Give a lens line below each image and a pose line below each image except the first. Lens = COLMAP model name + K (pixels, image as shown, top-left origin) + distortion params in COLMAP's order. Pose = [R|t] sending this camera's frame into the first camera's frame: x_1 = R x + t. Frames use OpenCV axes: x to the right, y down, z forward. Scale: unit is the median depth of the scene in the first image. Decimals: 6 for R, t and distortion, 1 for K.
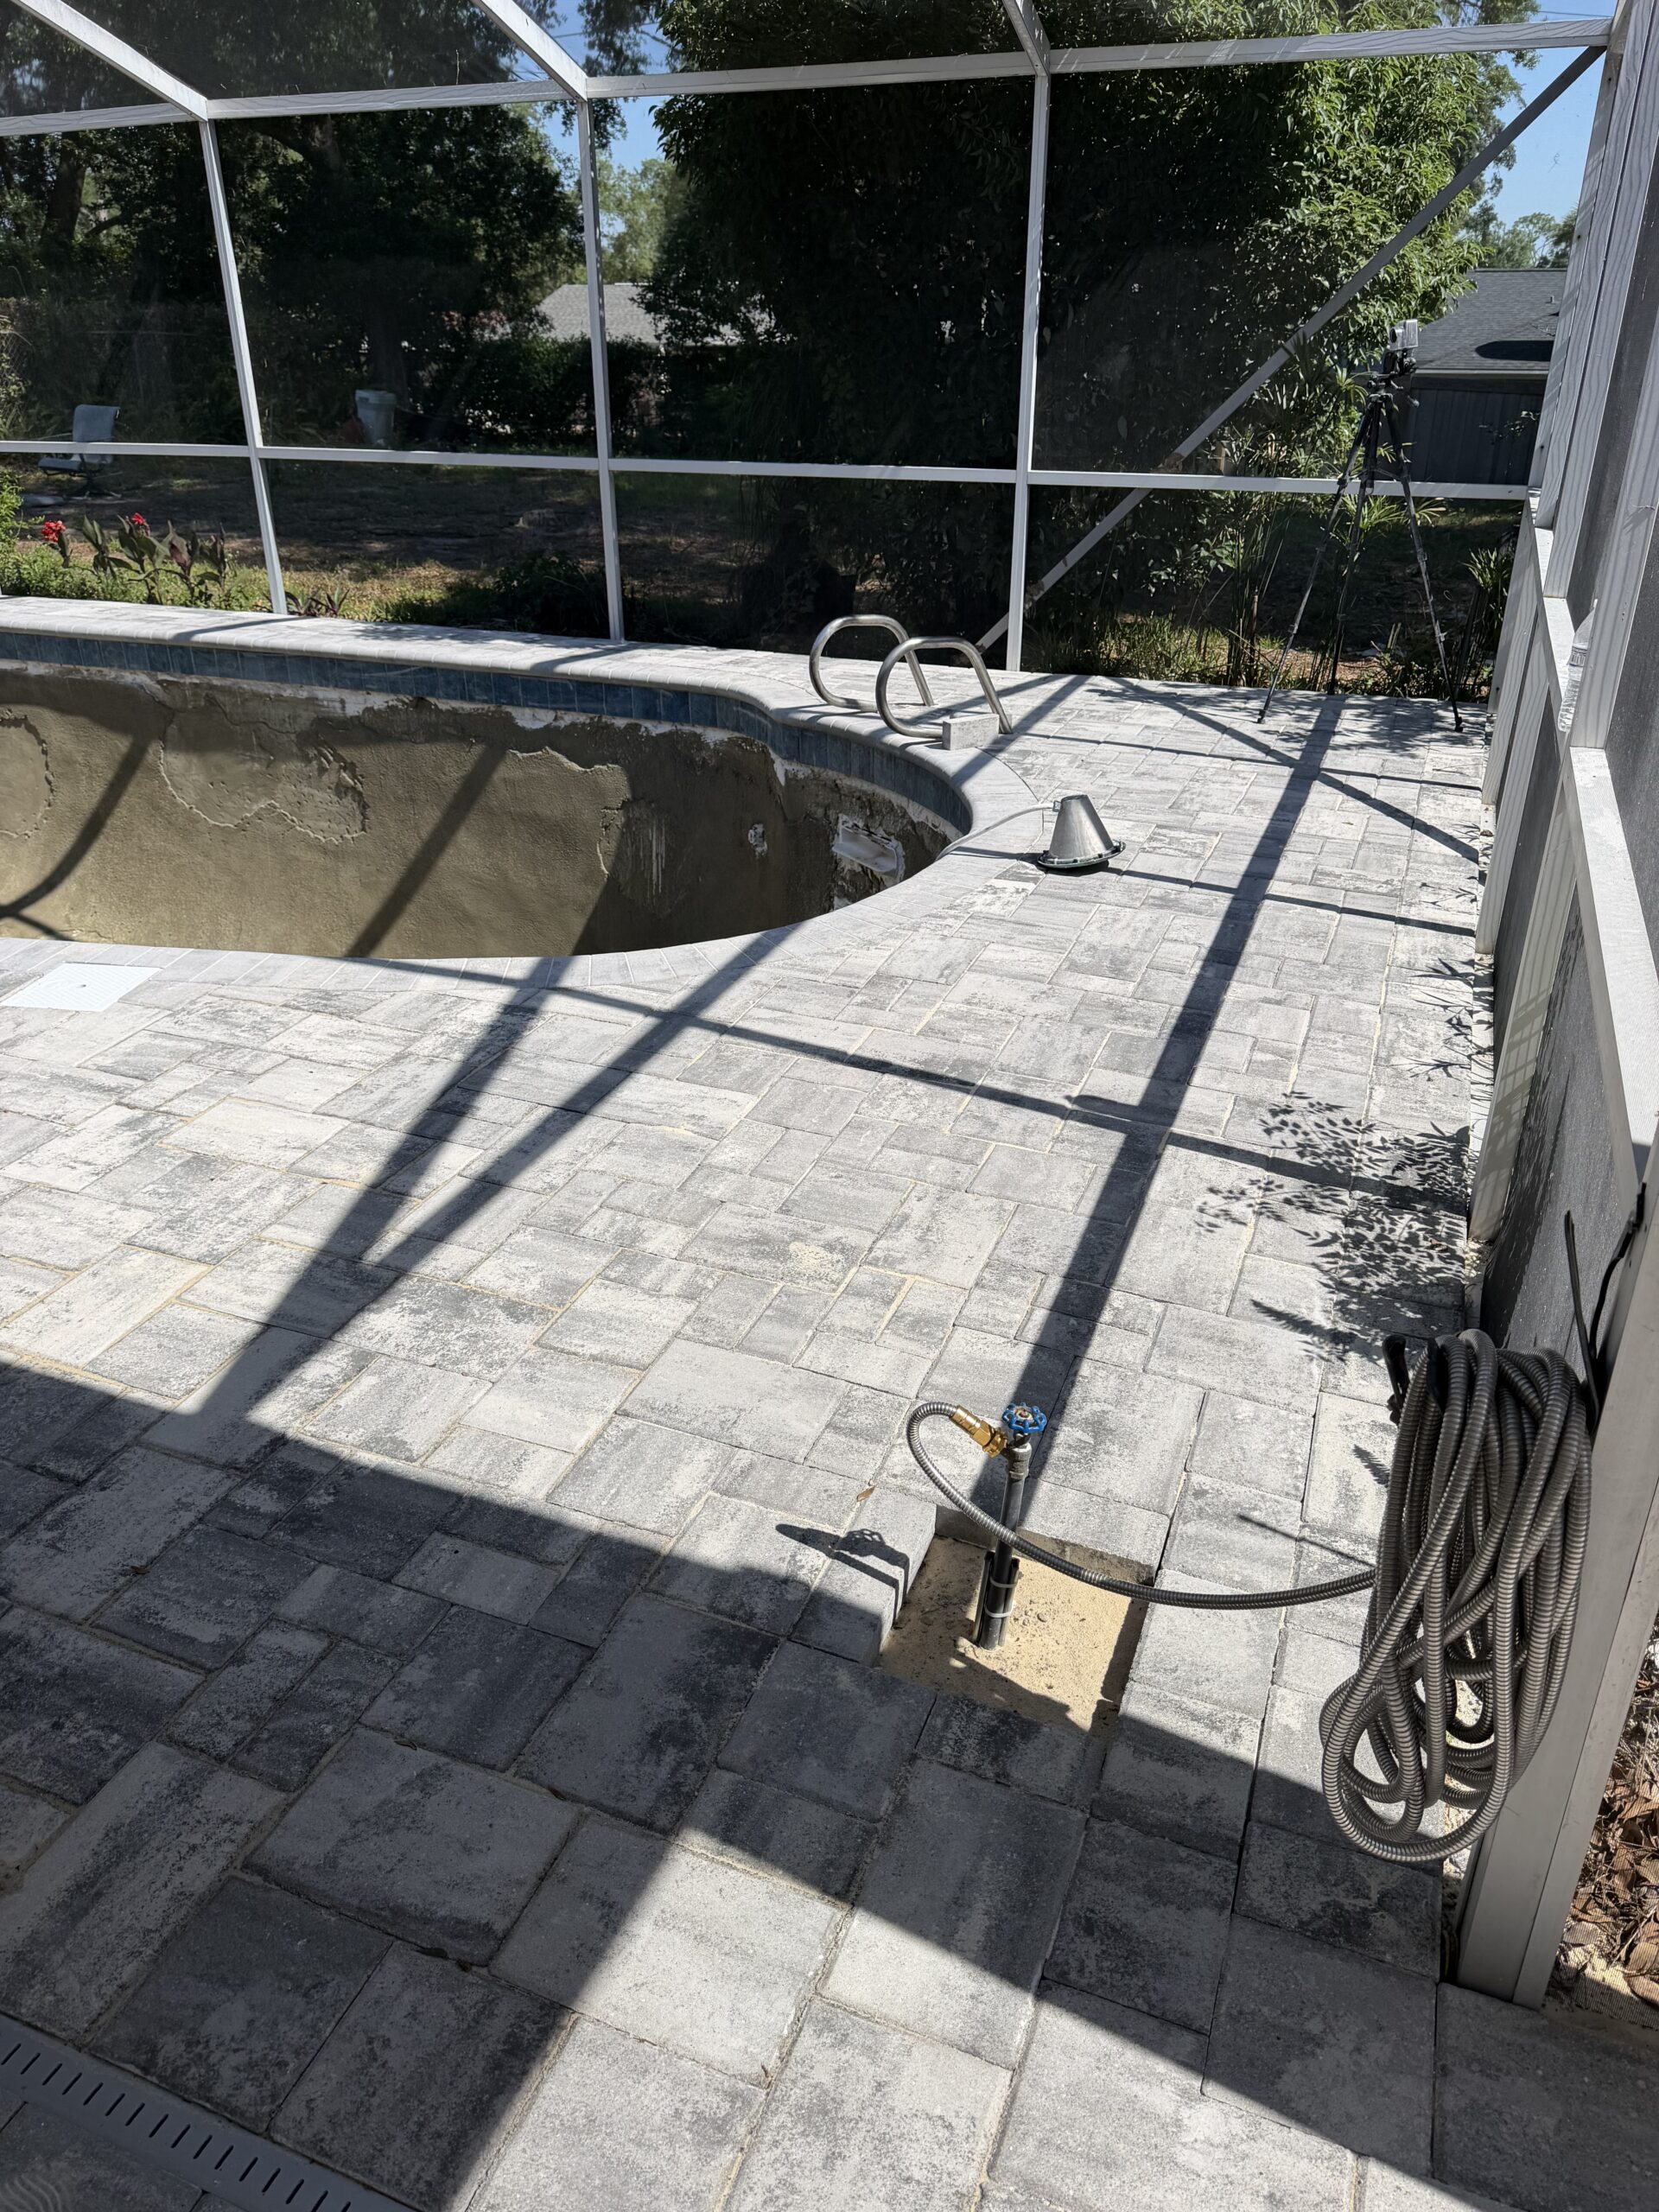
lens RADIAL K [[1558.2, 0, 833.3], [0, 1558.2, 1096.1], [0, 0, 1]] dist [0.015287, -0.017970]
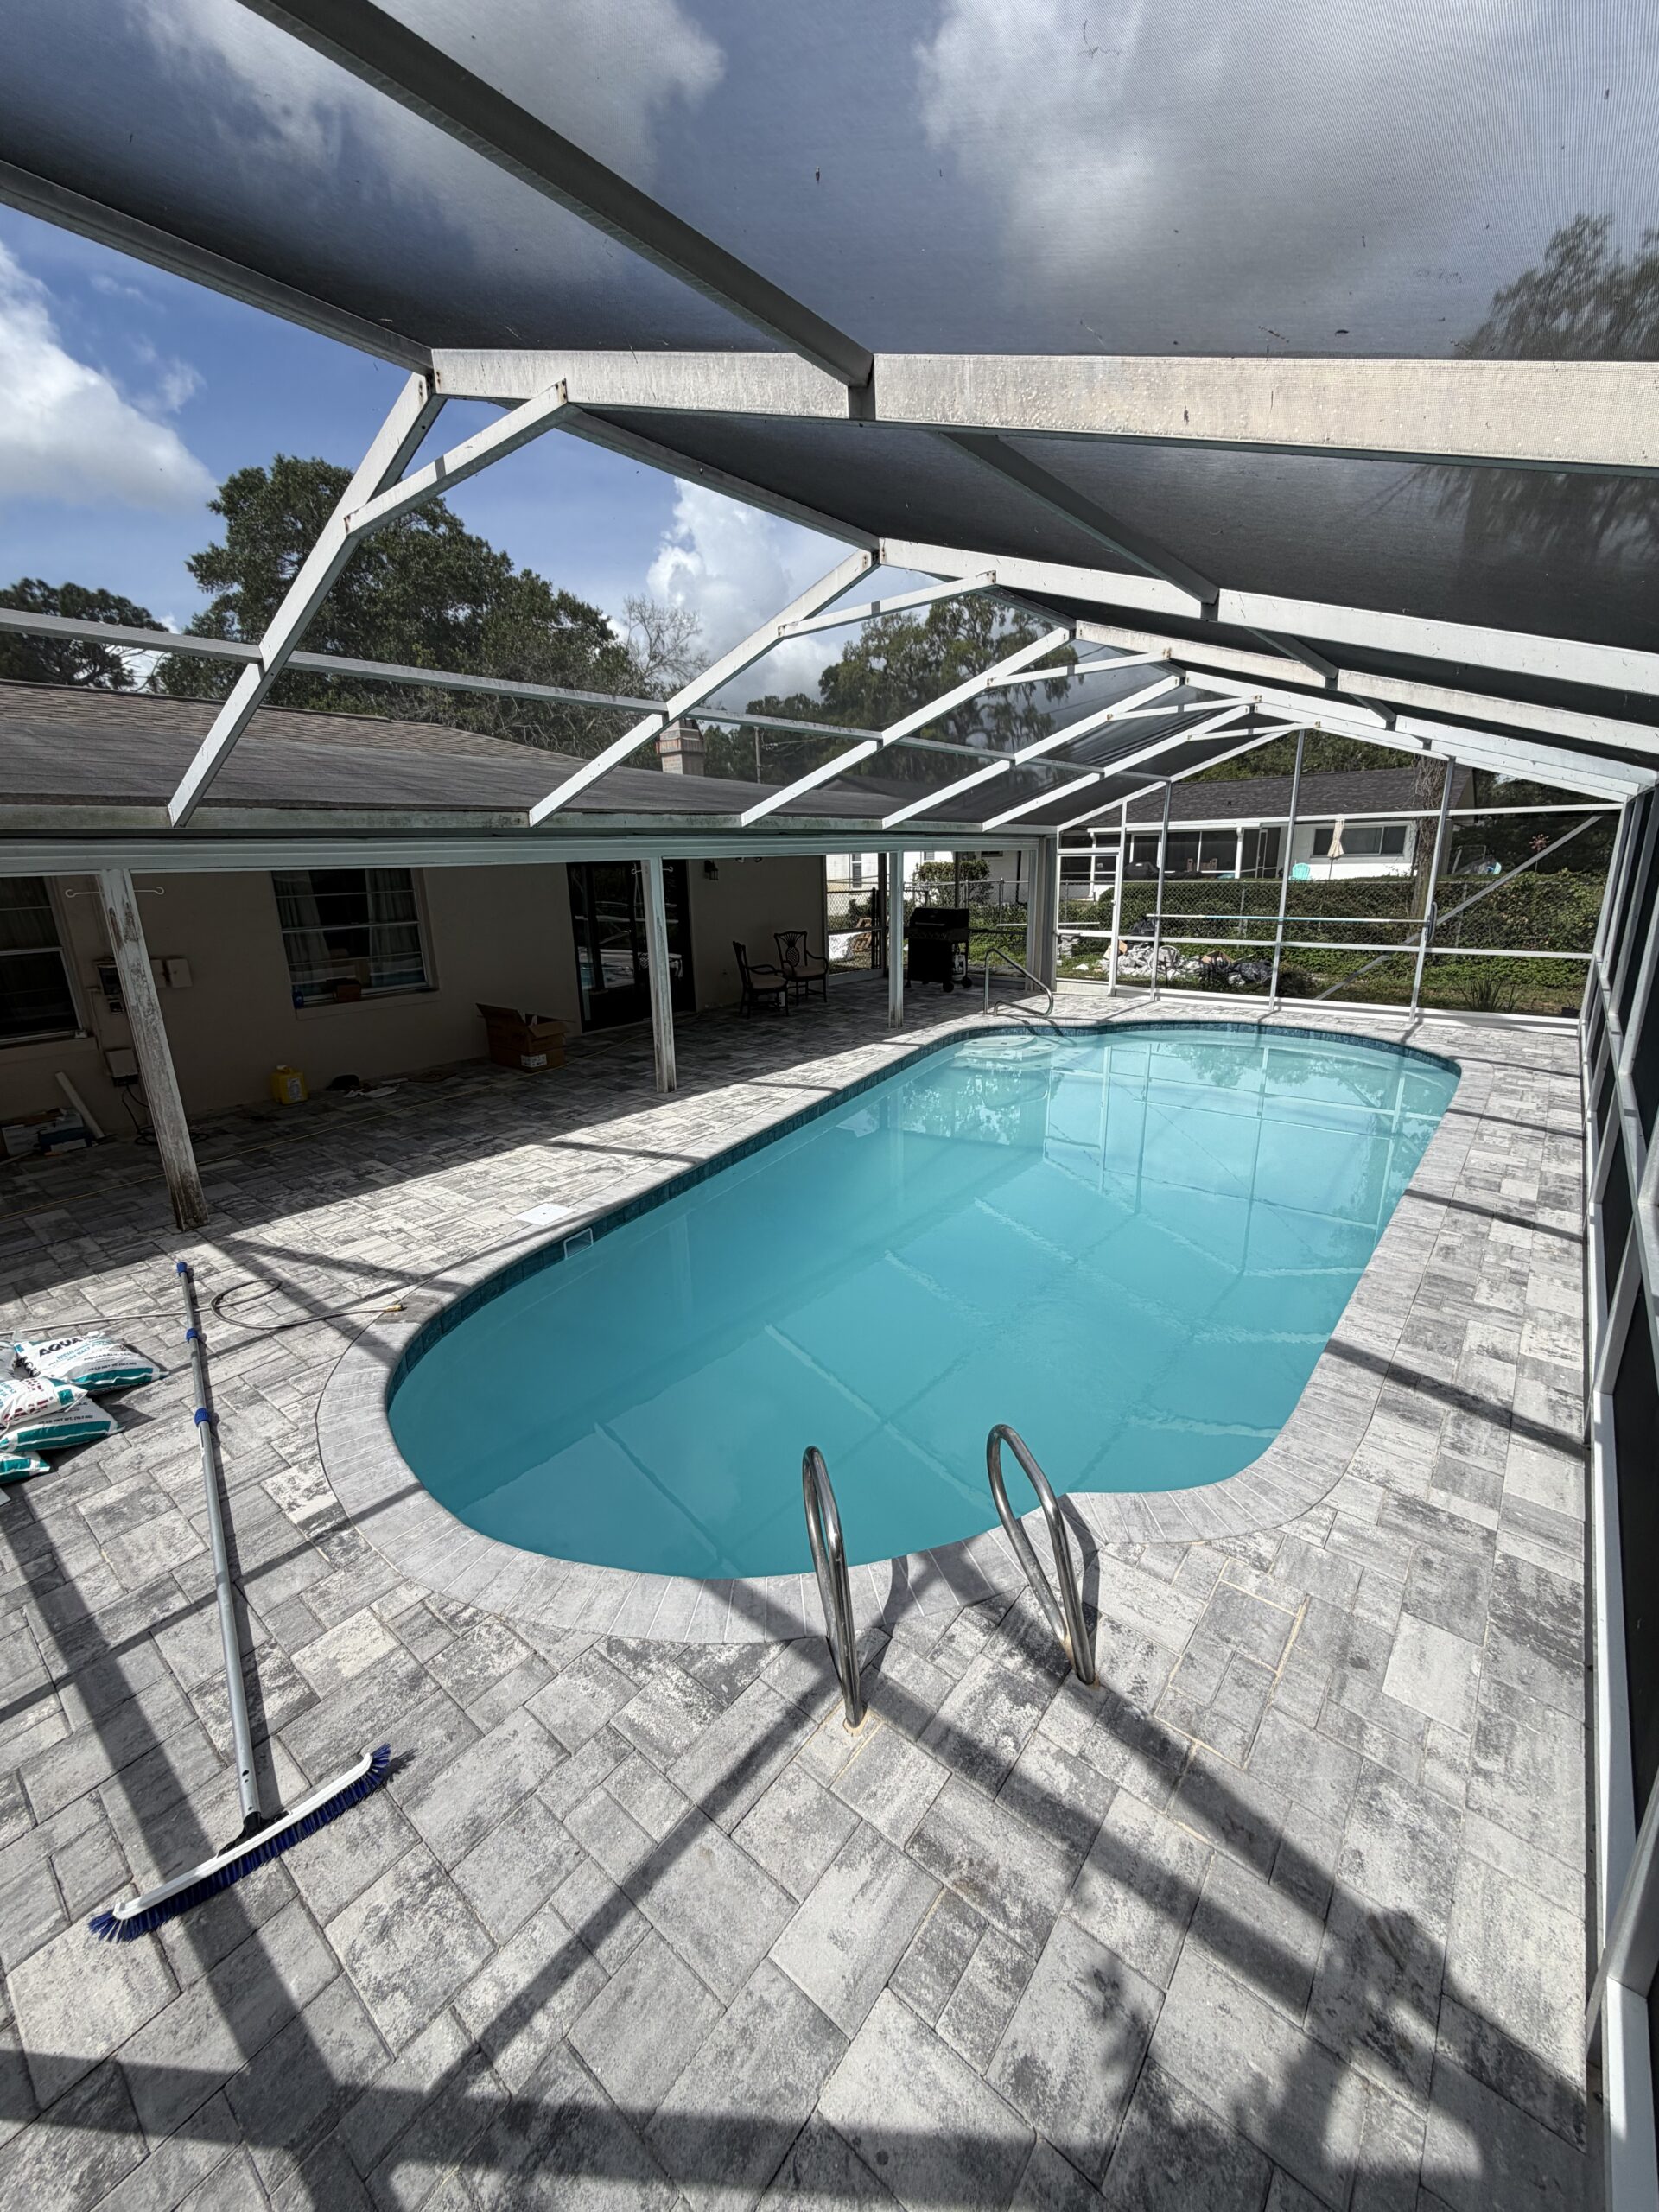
lens RADIAL K [[877.5, 0, 825.2], [0, 877.5, 1098.3], [0, 0, 1]] dist [0.001166, -0.000237]
pose [[-0.313548, 0.261337, -0.912902, 0.810364], [-0.396954, 0.837276, 0.376027, -1.255608], [0.862621, 0.480282, -0.158788, 2.075657]]
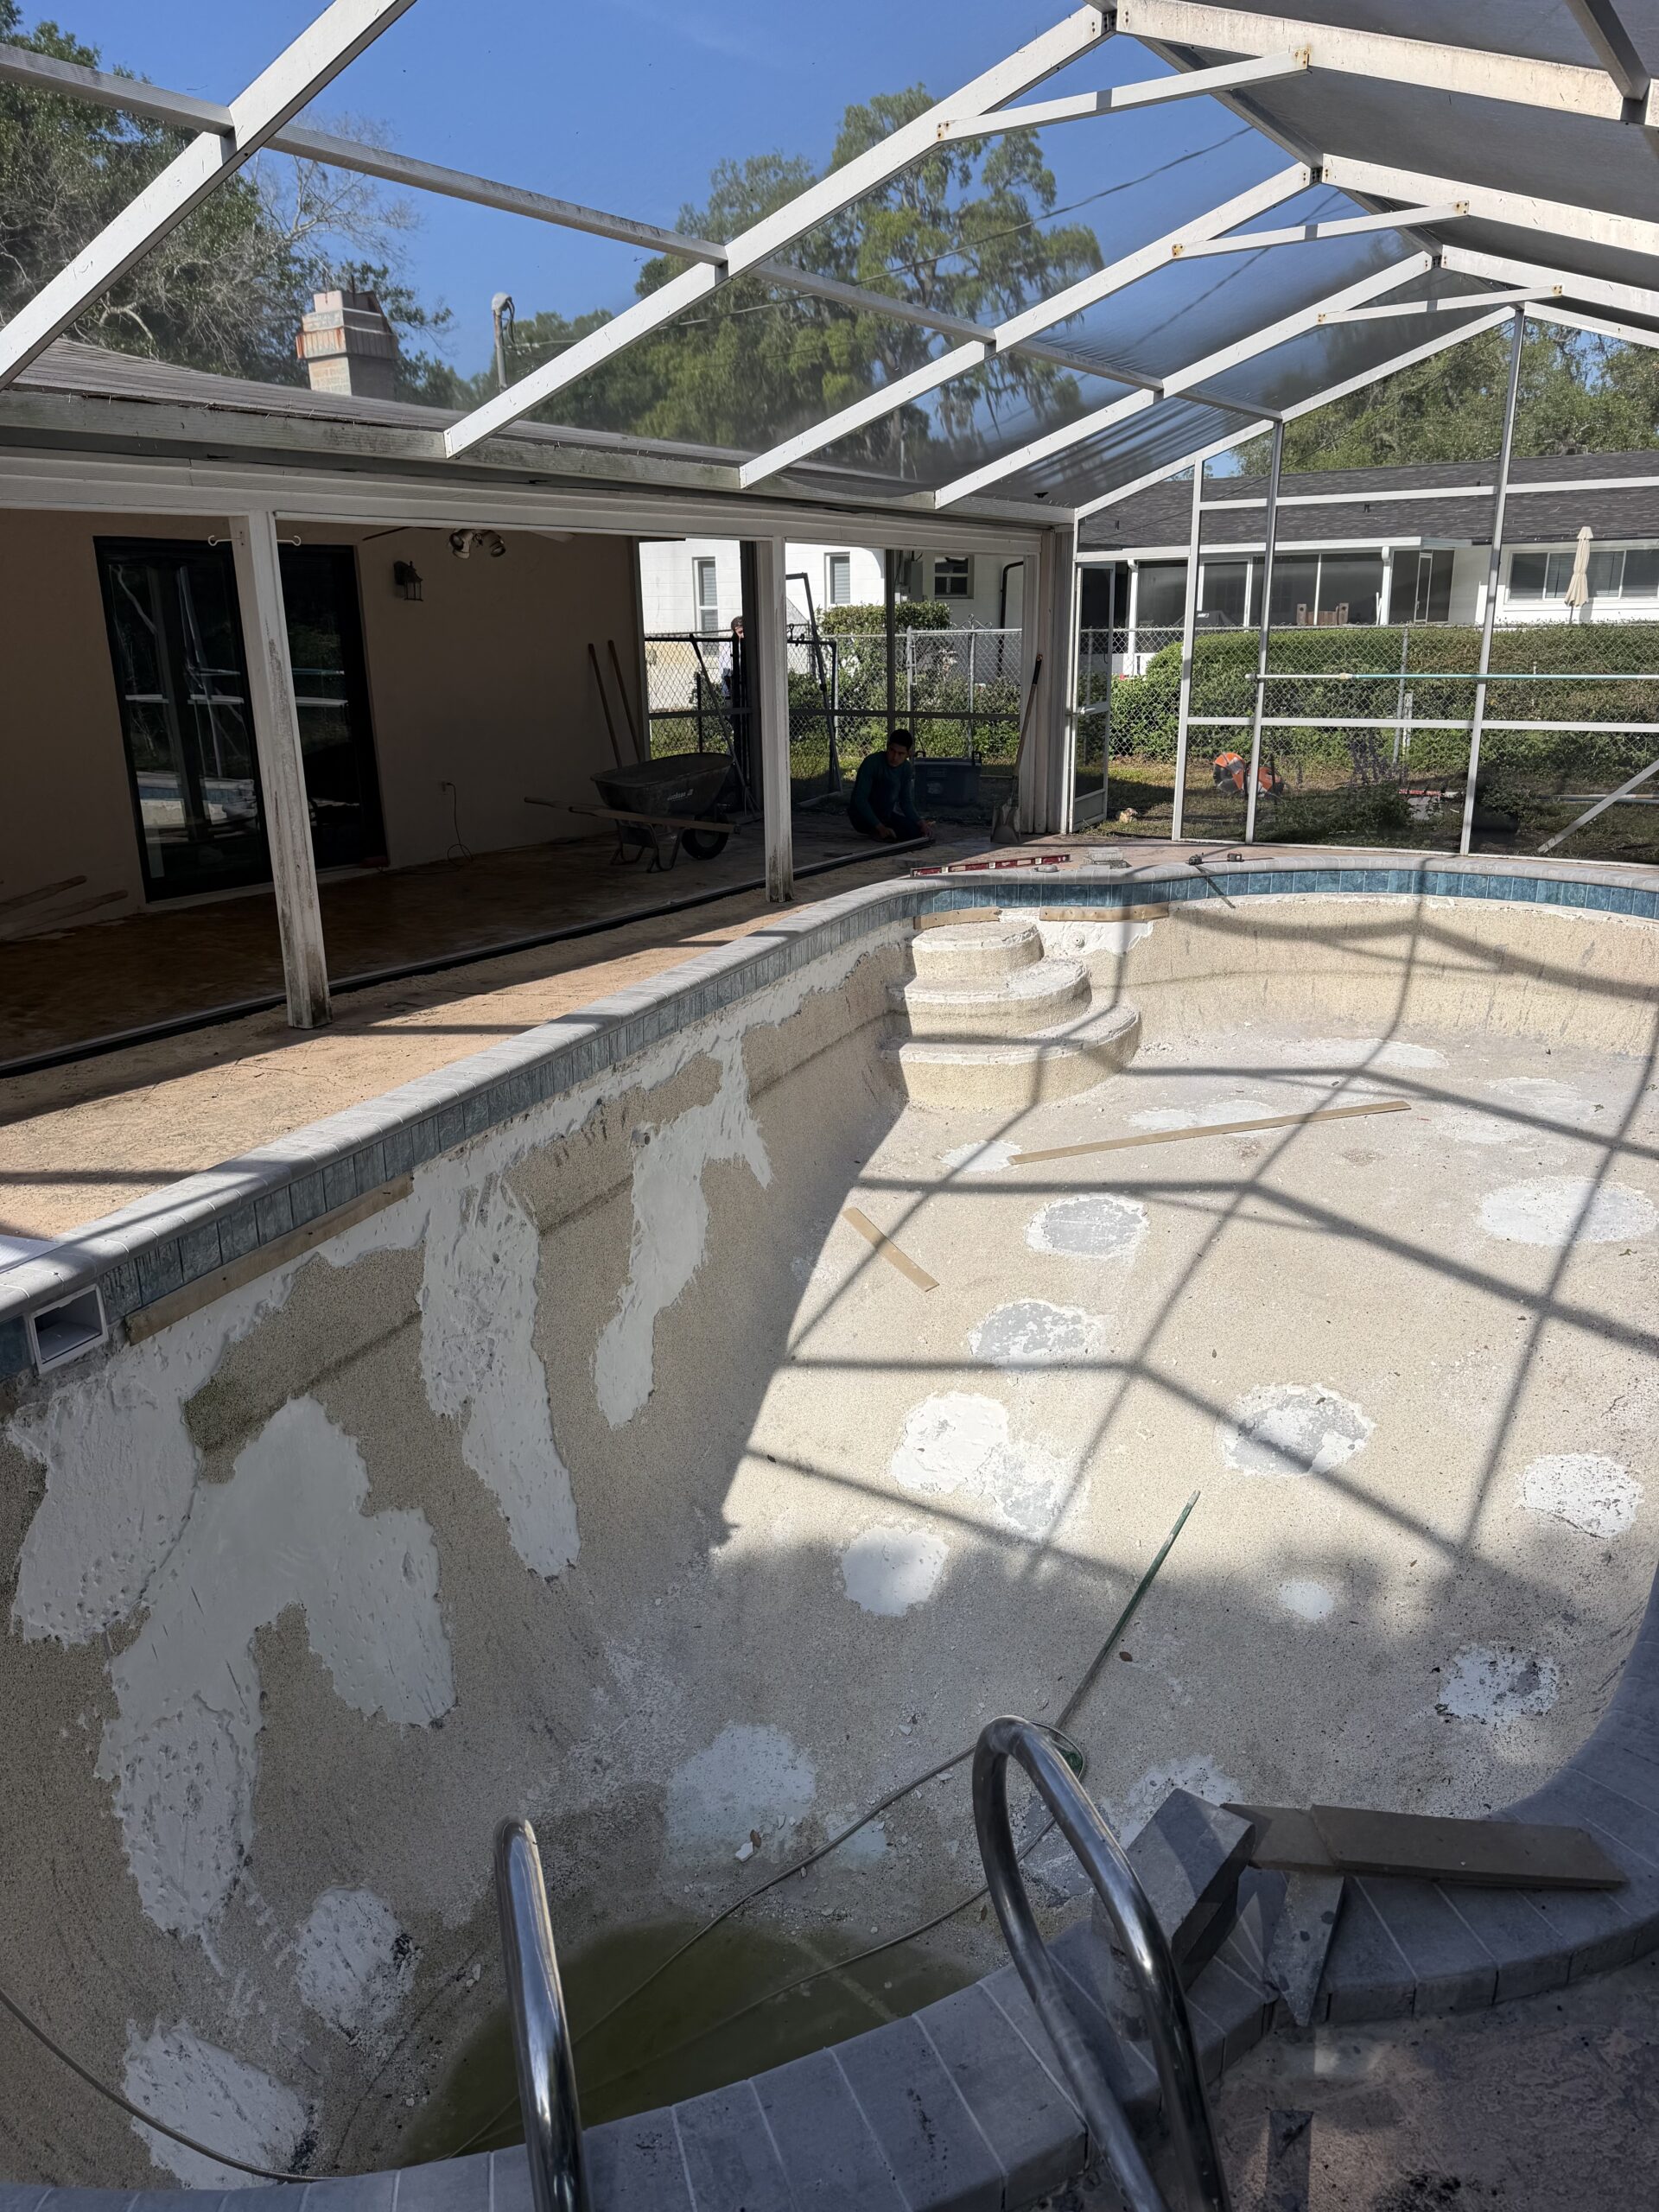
lens RADIAL K [[1552.7, 0, 833.7], [0, 1552.7, 1102.4], [0, 0, 1]] dist [0.021876, -0.020110]
pose [[-0.210233, 0.296255, -0.931684, 0.529487], [-0.416306, 0.835137, 0.359494, -1.104002], [0.884585, 0.463443, -0.052241, 2.107592]]
